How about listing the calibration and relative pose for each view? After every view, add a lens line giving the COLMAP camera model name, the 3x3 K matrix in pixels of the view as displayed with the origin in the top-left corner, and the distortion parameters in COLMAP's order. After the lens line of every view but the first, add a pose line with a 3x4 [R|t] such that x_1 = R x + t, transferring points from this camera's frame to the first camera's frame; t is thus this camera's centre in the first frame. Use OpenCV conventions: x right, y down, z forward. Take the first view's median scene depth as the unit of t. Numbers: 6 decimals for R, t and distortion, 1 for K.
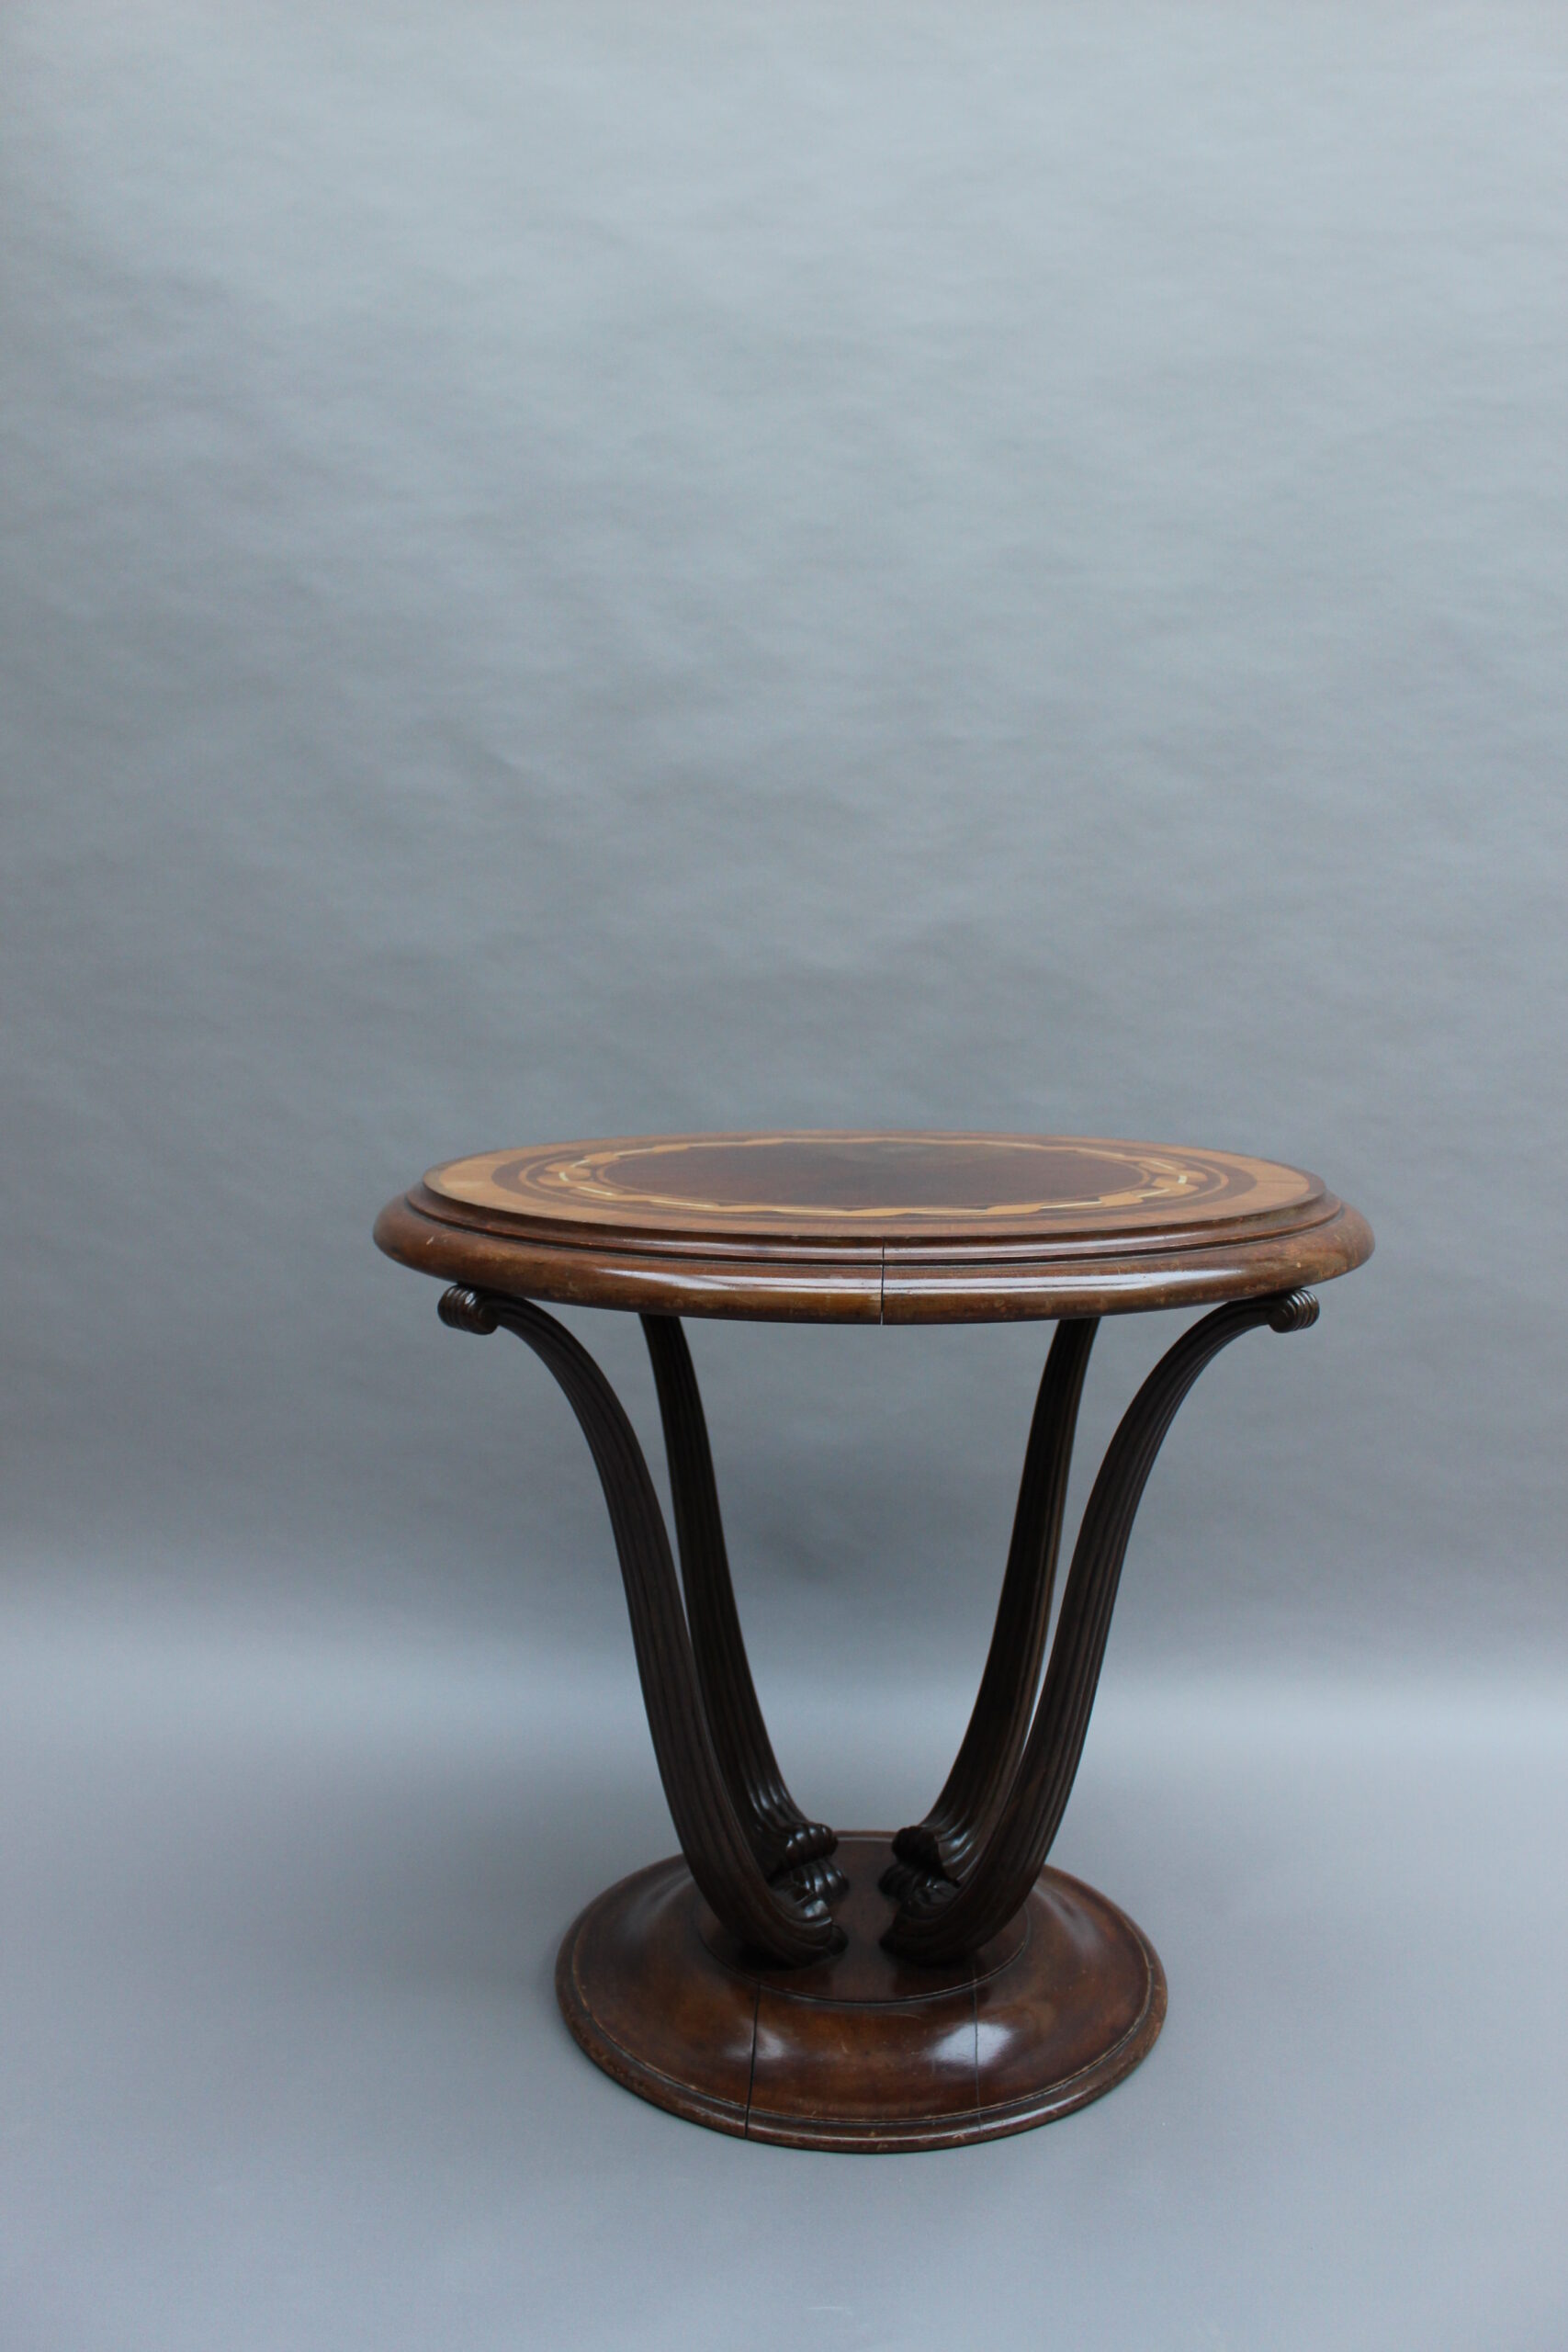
lens RADIAL K [[1946.7, 0, 784.0], [0, 1946.7, 1176.0], [0, 0, 1]] dist [-0.121863, 0.003660]
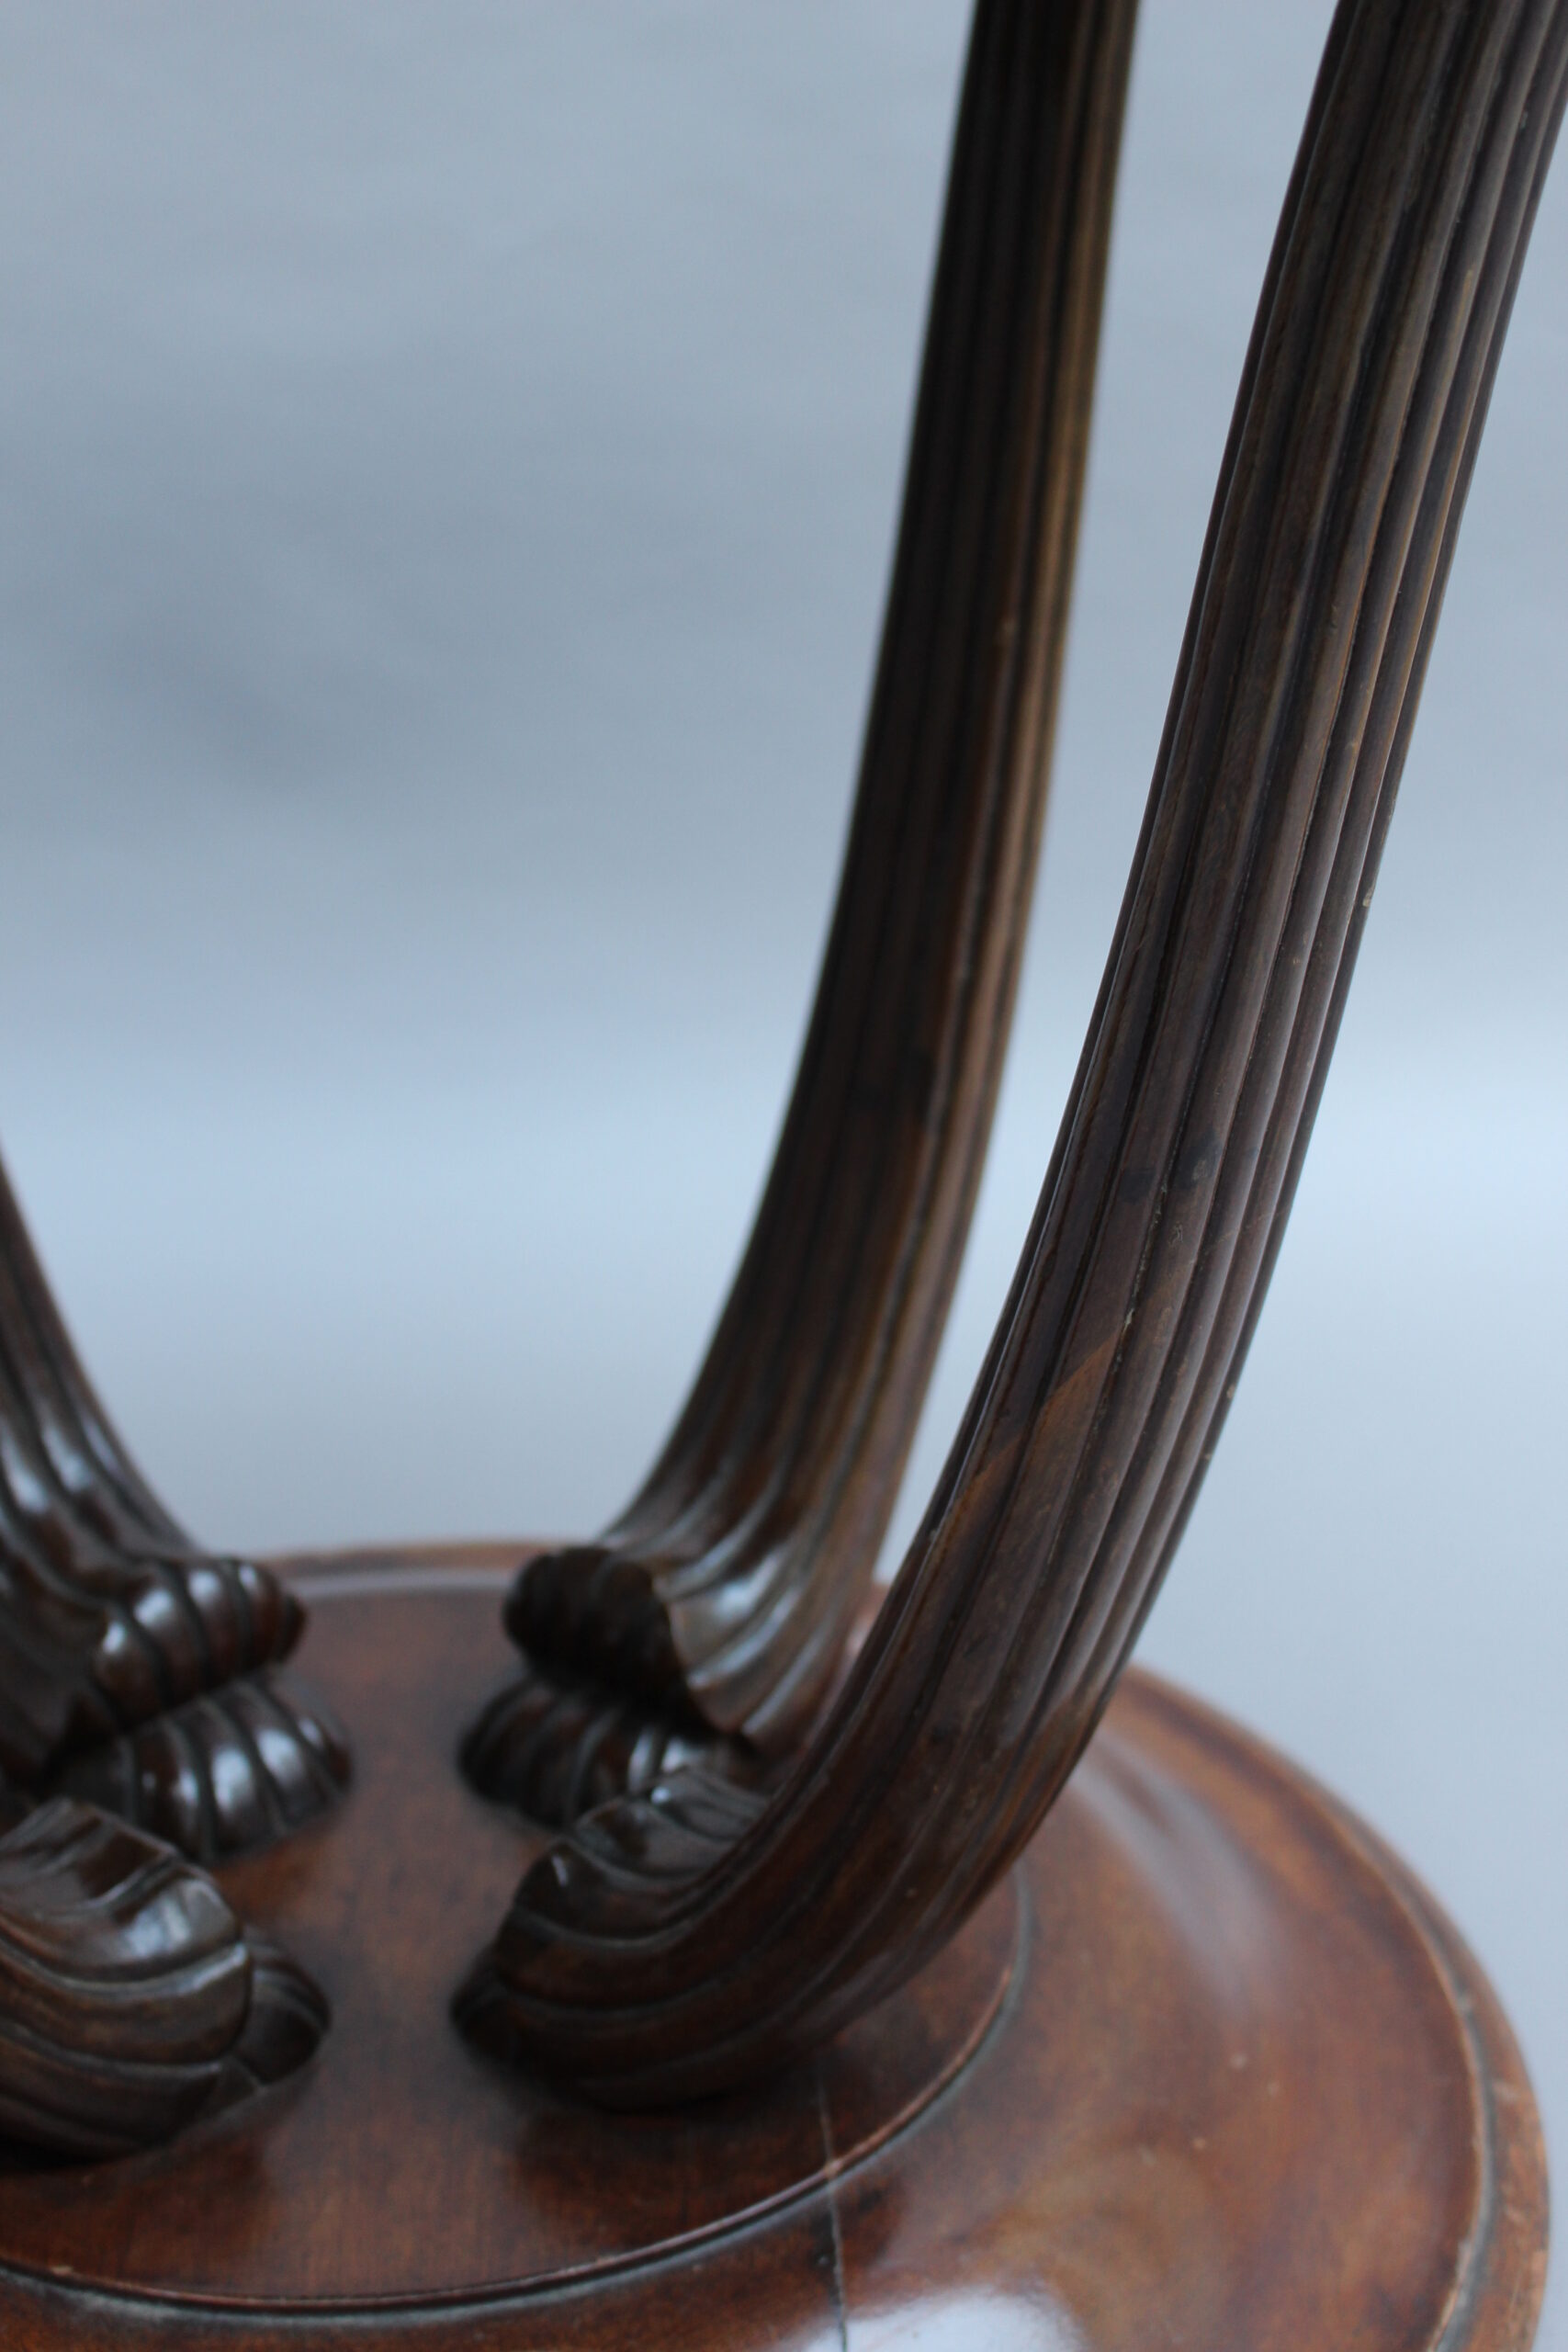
lens RADIAL K [[3321.3, 0, 784.0], [0, 3321.3, 1176.0], [0, 0, 1]] dist [-0.078048, 0.035428]
pose [[0.993585, -0.053335, 0.099720, 0.056997], [0.026474, 0.966996, 0.253412, 0.185090], [-0.109944, -0.249146, 0.962205, 0.606131]]
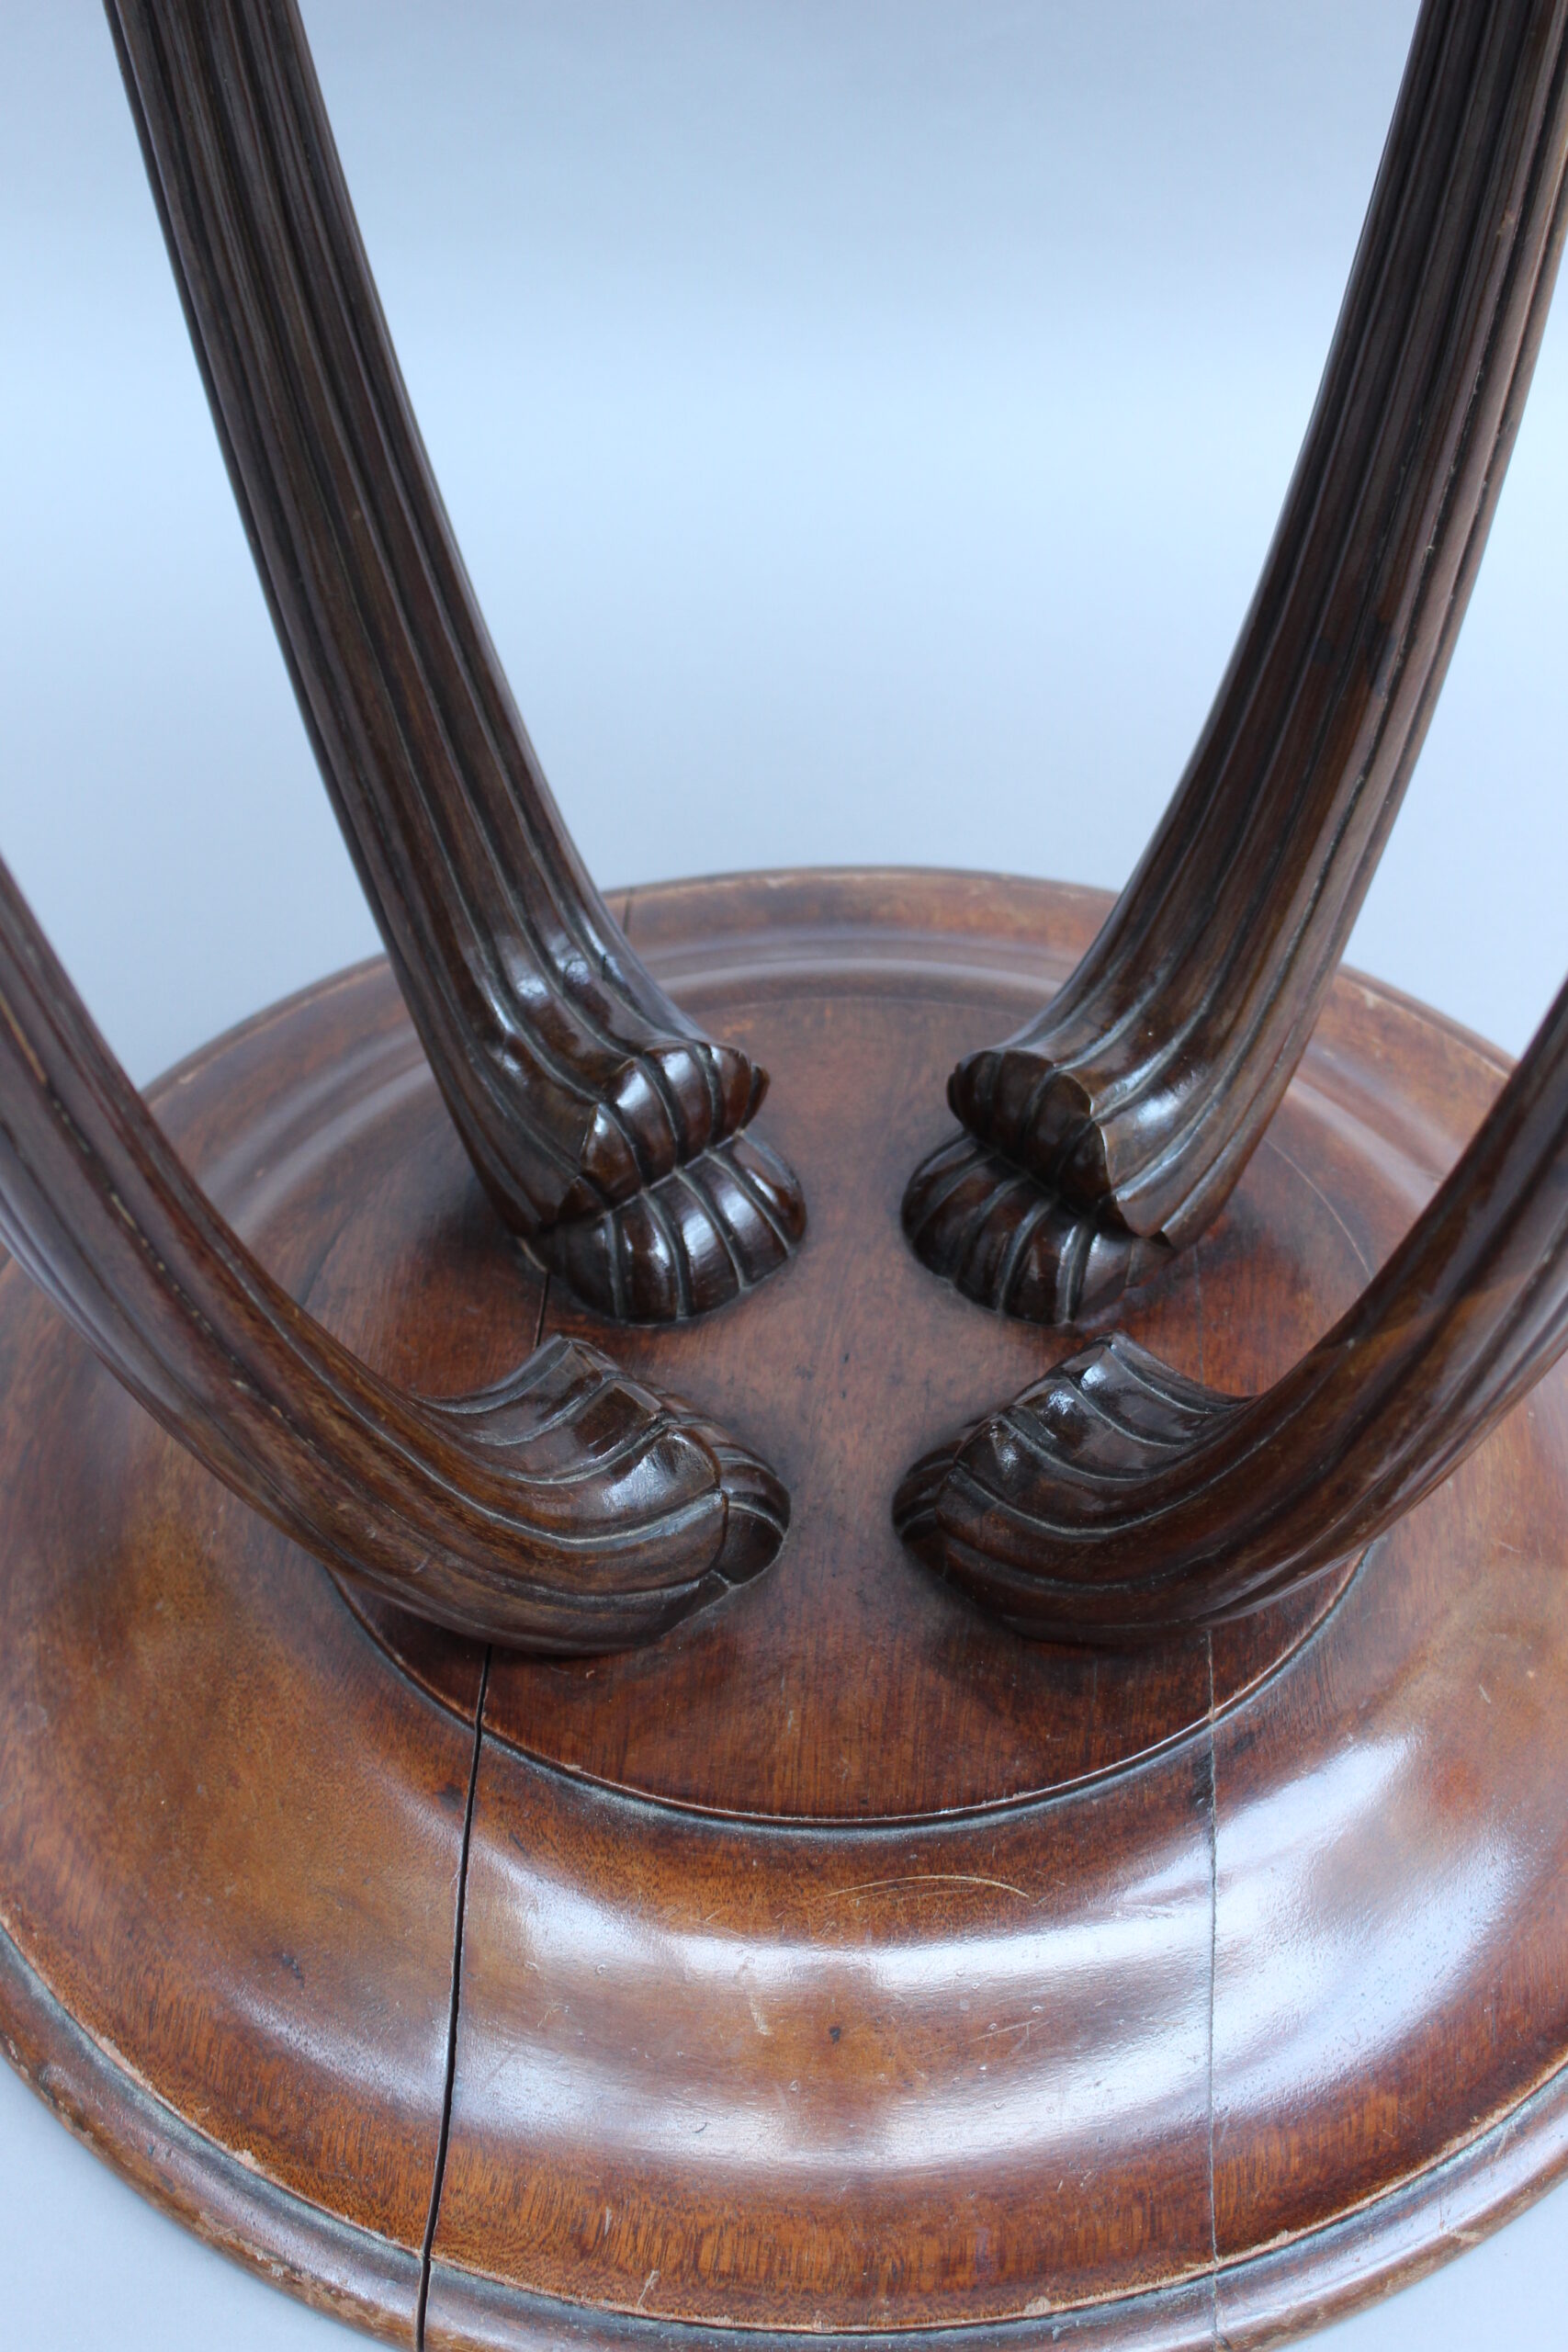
lens RADIAL K [[3321.3, 0, 784.0], [0, 3321.3, 1176.0], [0, 0, 1]] dist [-0.078048, 0.035428]
pose [[0.999427, -0.019809, -0.027434, 0.048930], [0.032493, 0.788114, 0.614671, 0.042524], [0.009445, -0.615210, 0.788306, 0.634575]]
